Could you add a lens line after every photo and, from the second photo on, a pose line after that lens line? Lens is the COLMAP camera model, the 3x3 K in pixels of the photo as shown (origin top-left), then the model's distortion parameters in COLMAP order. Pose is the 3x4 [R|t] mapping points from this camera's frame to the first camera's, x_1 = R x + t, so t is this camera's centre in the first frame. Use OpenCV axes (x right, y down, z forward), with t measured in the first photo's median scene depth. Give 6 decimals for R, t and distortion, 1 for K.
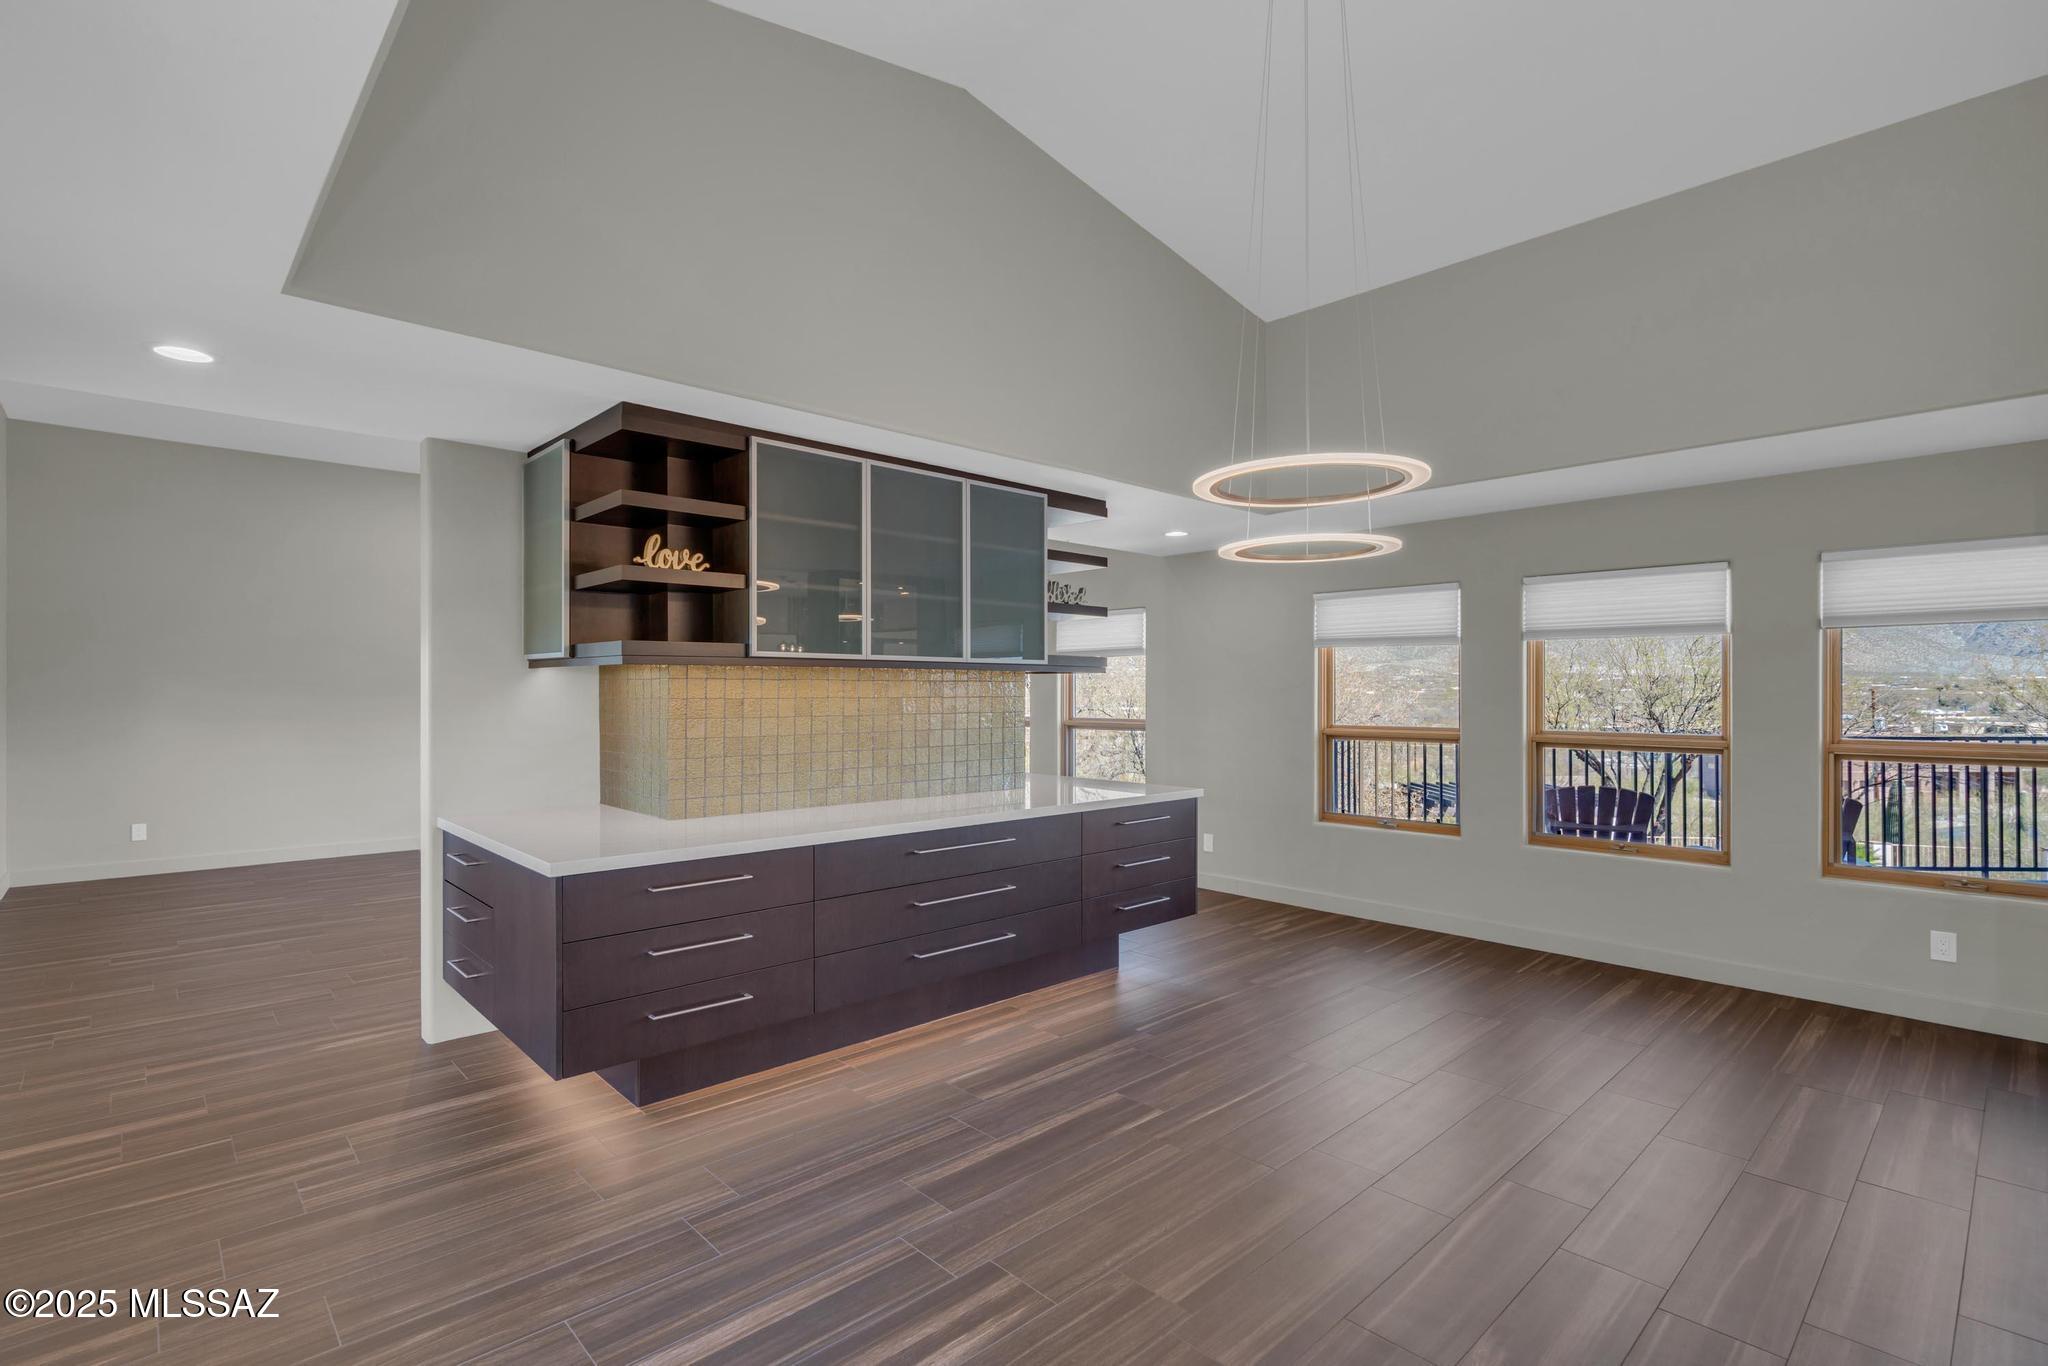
lens RADIAL K [[952.1, 0, 1022.1], [0, 952.1, 696.9], [0, 0, 1]] dist [-0.001176, 0.000065]
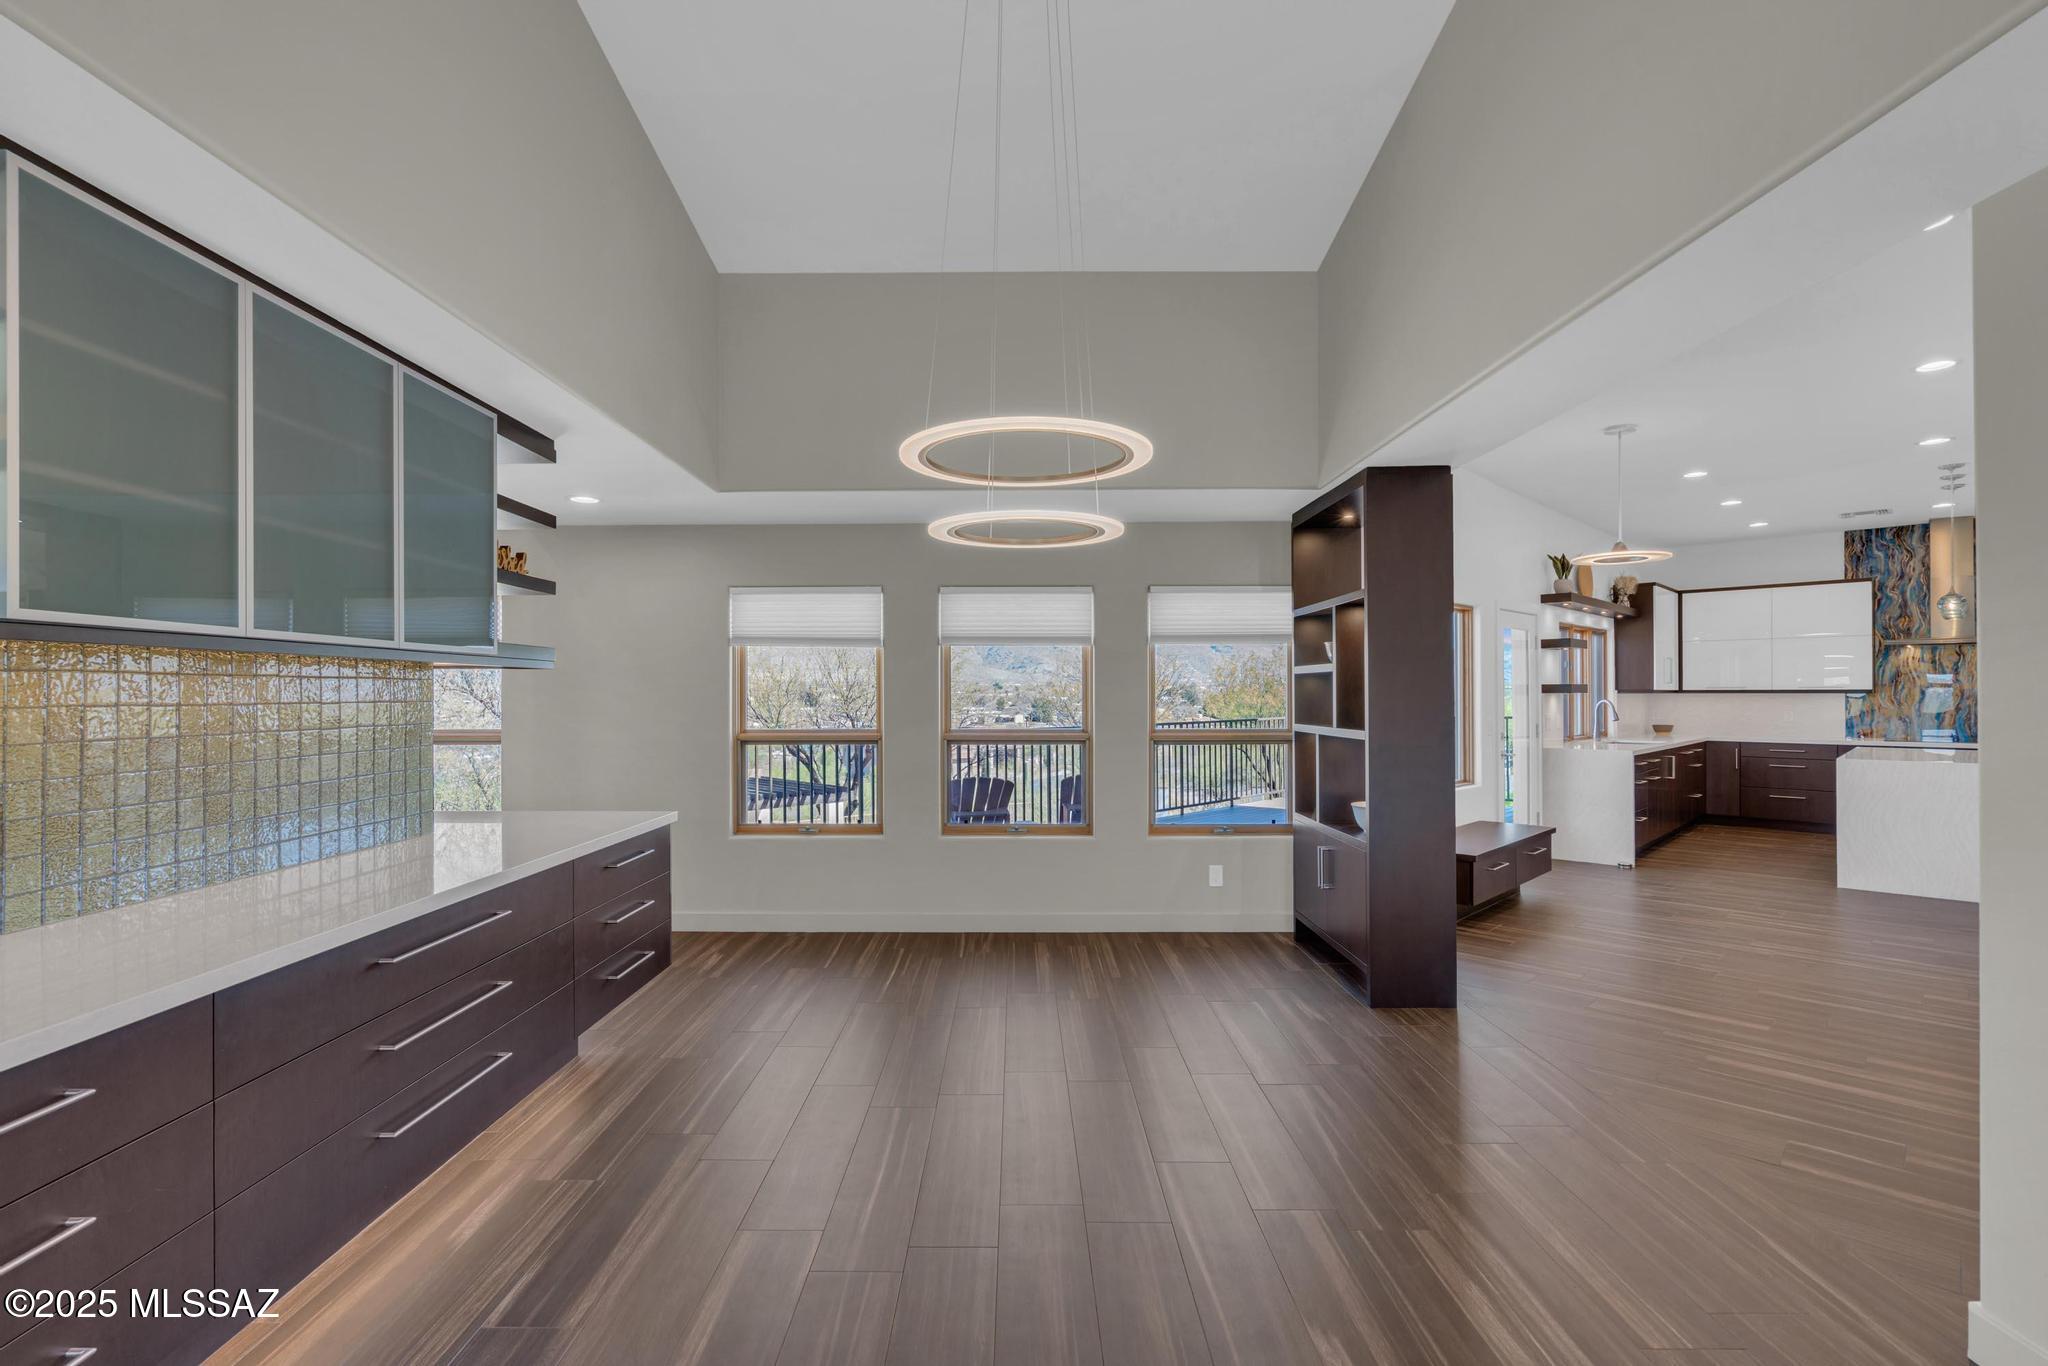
lens RADIAL K [[939.5, 0, 991.3], [0, 939.5, 687.2], [0, 0, 1]] dist [0.001357, 0.000538]
pose [[0.693512, 0.003803, 0.720435, -0.206866], [0.005883, 0.999923, -0.010942, -0.000453], [-0.720421, 0.011826, 0.693437, 0.236369]]
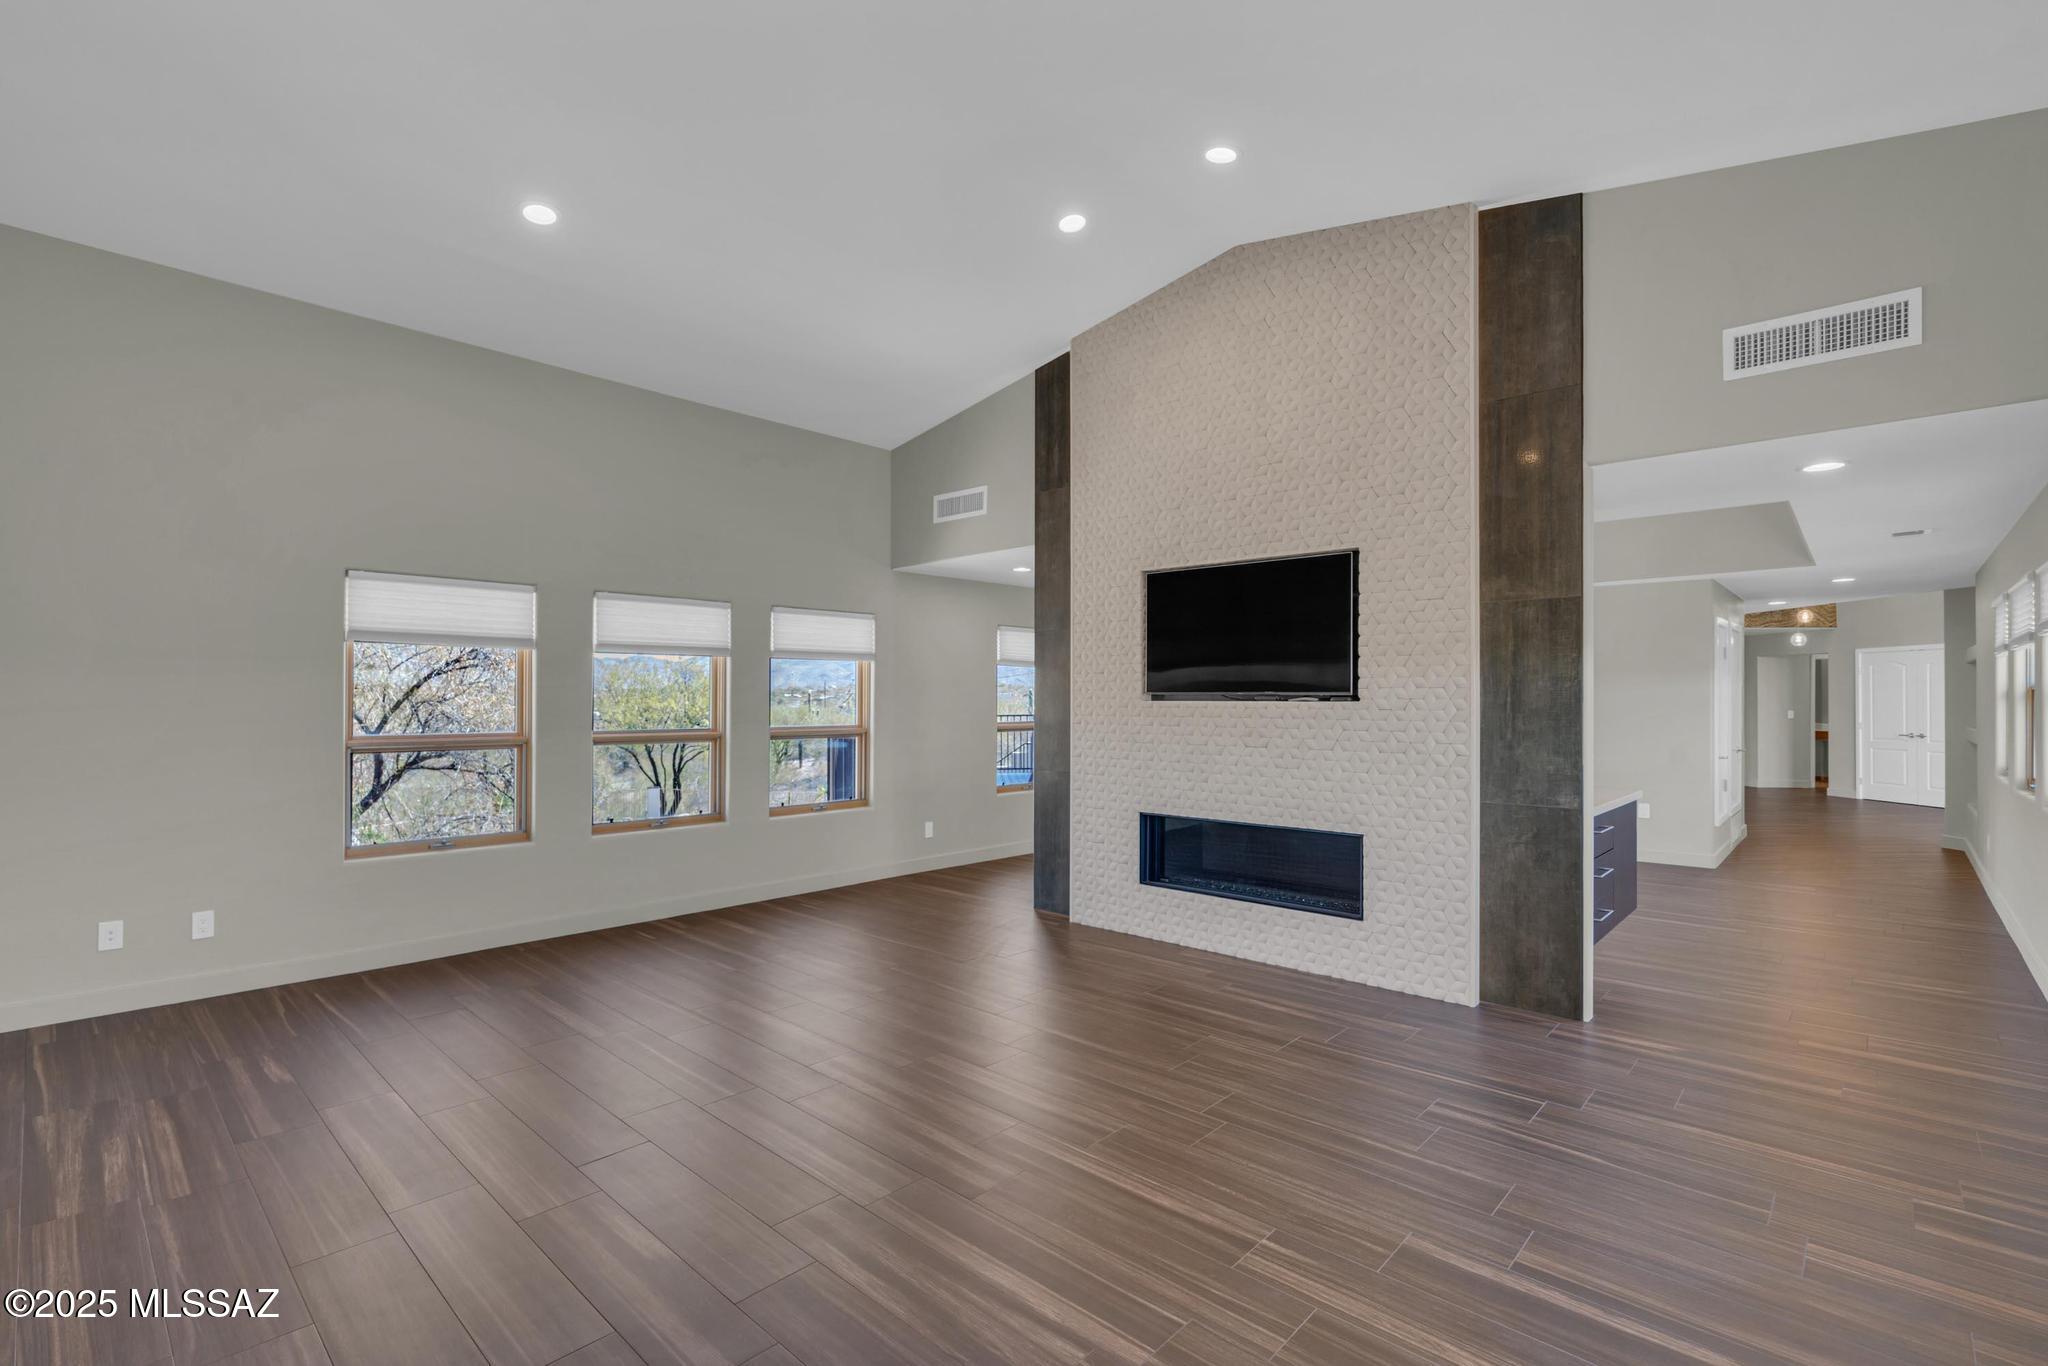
lens RADIAL K [[939.5, 0, 991.3], [0, 939.5, 687.2], [0, 0, 1]] dist [0.001357, 0.000538]
pose [[-0.049168, 0.009745, 0.998743, -0.779383], [0.001749, 0.999952, -0.009671, -0.005268], [-0.998789, 0.001271, -0.049182, 0.809531]]
